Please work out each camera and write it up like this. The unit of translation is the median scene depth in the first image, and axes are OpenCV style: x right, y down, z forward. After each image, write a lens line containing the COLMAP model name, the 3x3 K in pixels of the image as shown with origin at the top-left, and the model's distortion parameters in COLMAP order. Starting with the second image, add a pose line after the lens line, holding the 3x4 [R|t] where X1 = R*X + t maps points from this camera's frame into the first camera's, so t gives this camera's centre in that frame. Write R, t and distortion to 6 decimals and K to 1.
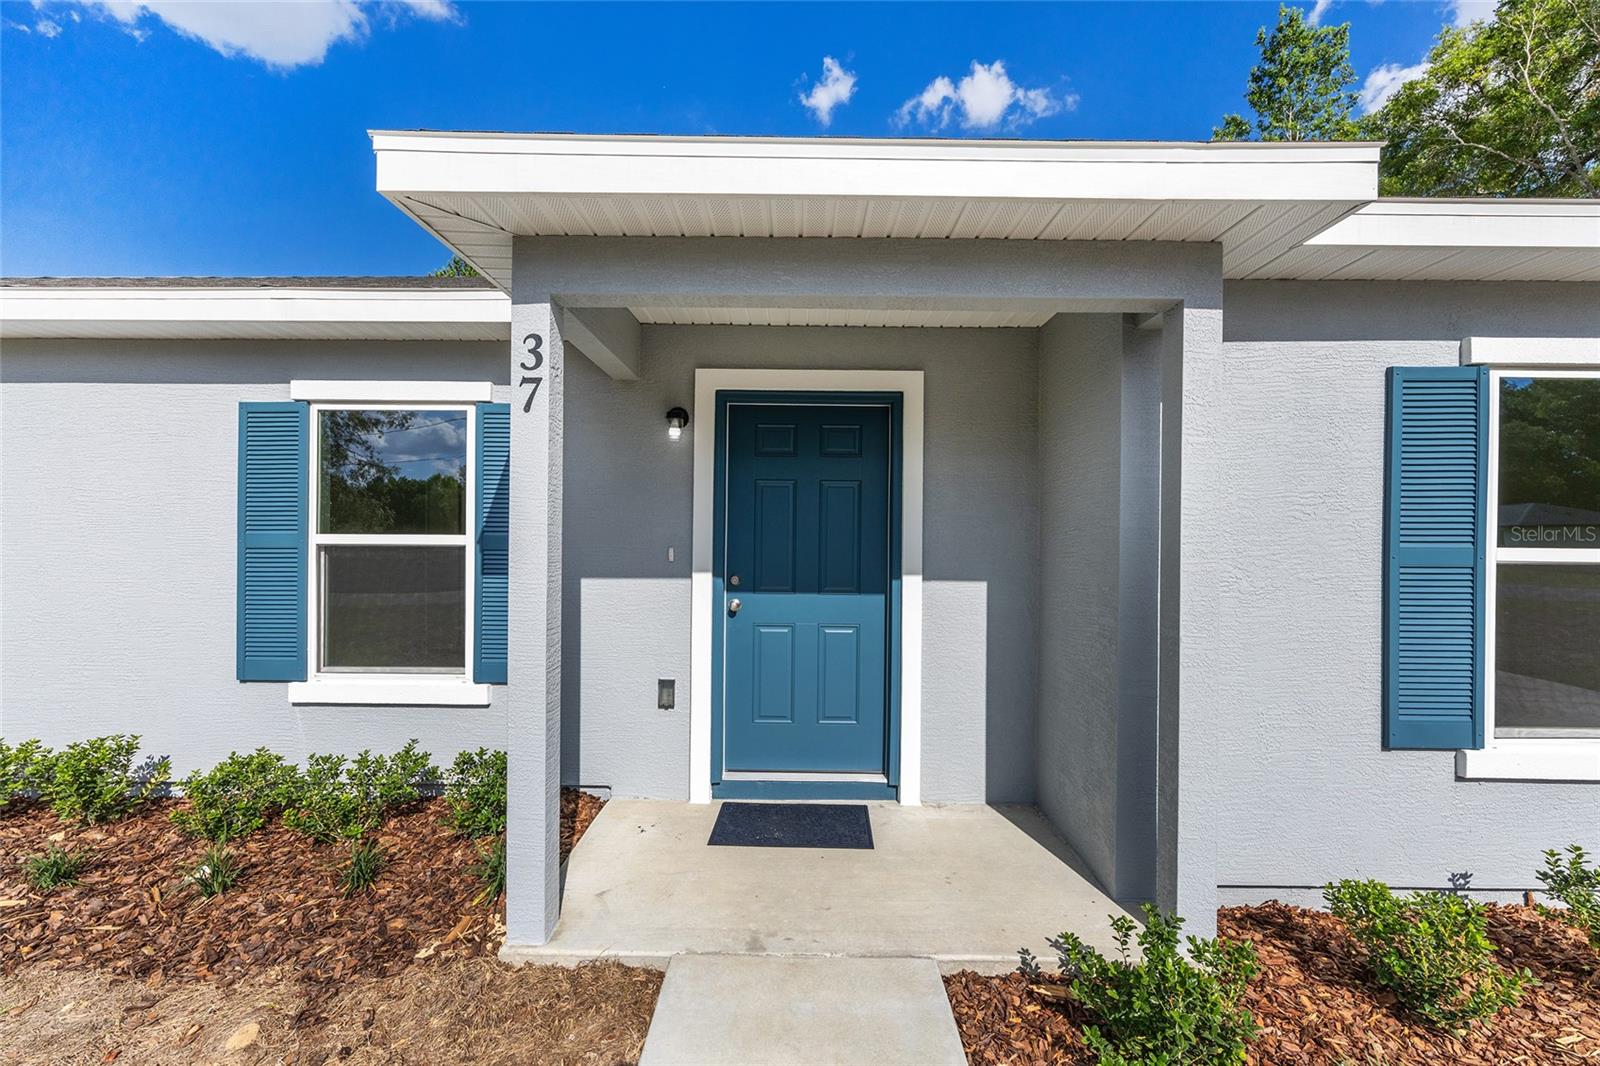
lens RADIAL K [[647.1, 0, 827.7], [0, 647.1, 498.8], [0, 0, 1]] dist [-0.004025, 0.000540]
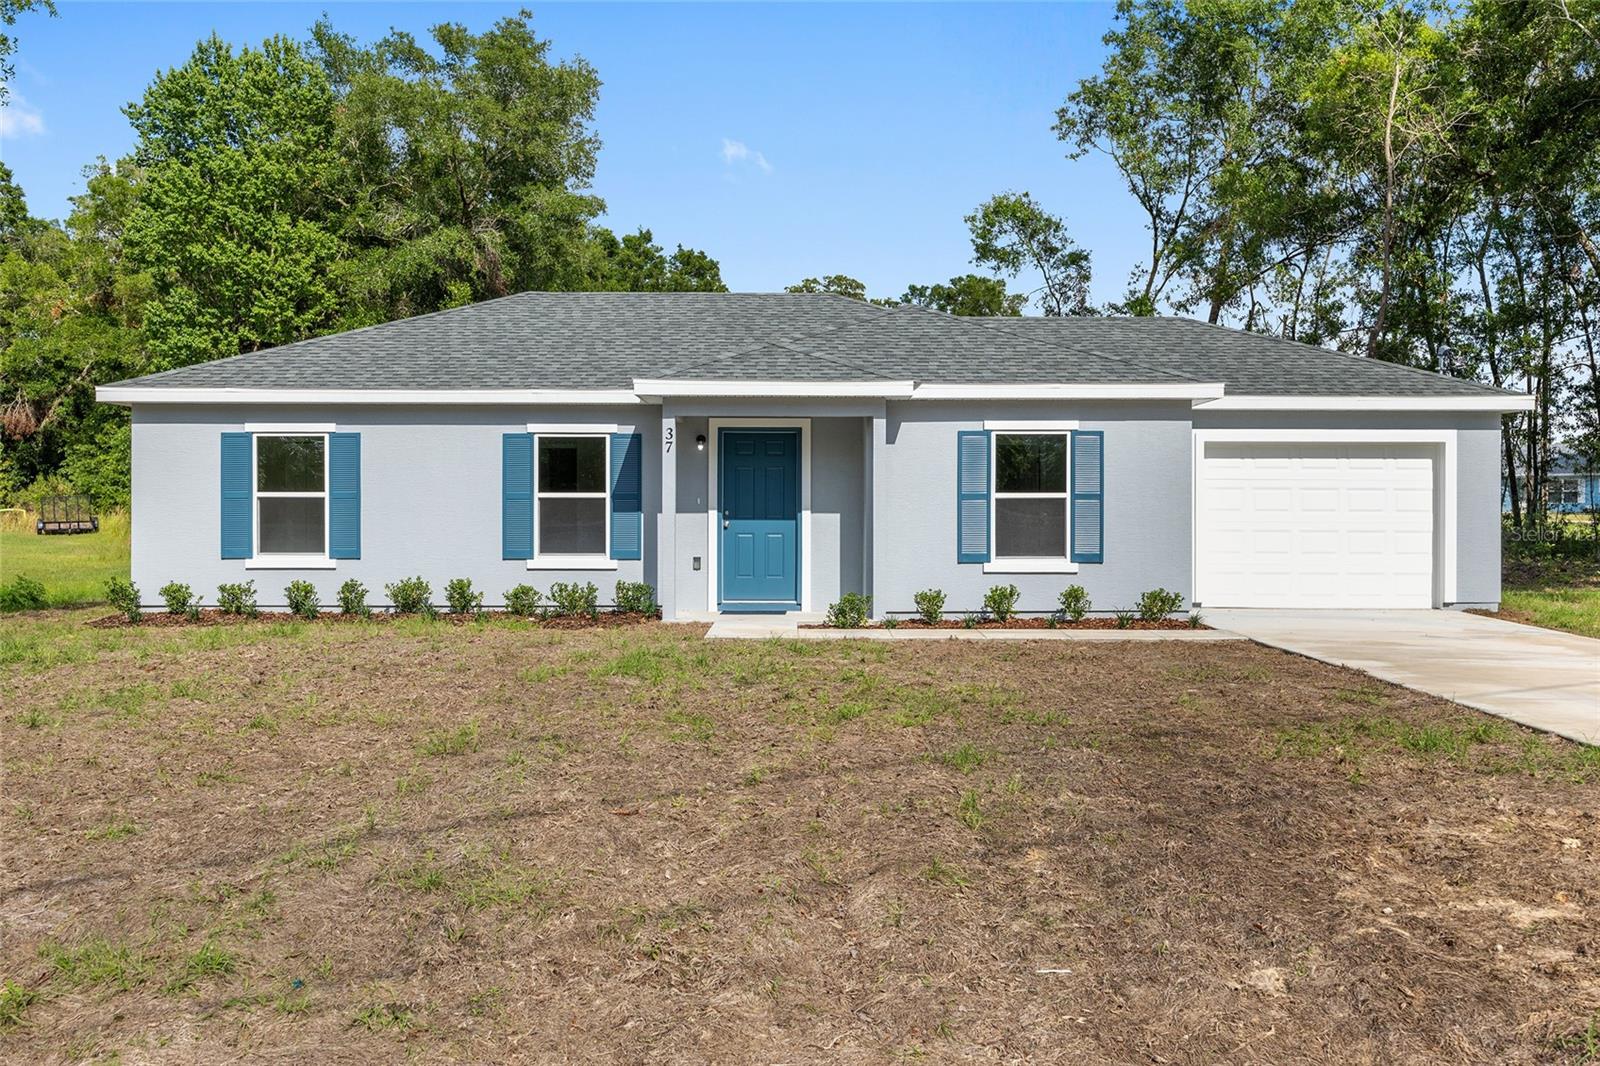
lens RADIAL K [[1527.4, 0, 831.5], [0, 1527.4, 523.4], [0, 0, 1]] dist [0.009513, 0.000000]
pose [[0.999839, 0.002127, 0.017819, 0.121059], [-0.002192, 0.999991, 0.003653, 0.140523], [-0.017811, -0.003692, 0.999835, -4.287274]]
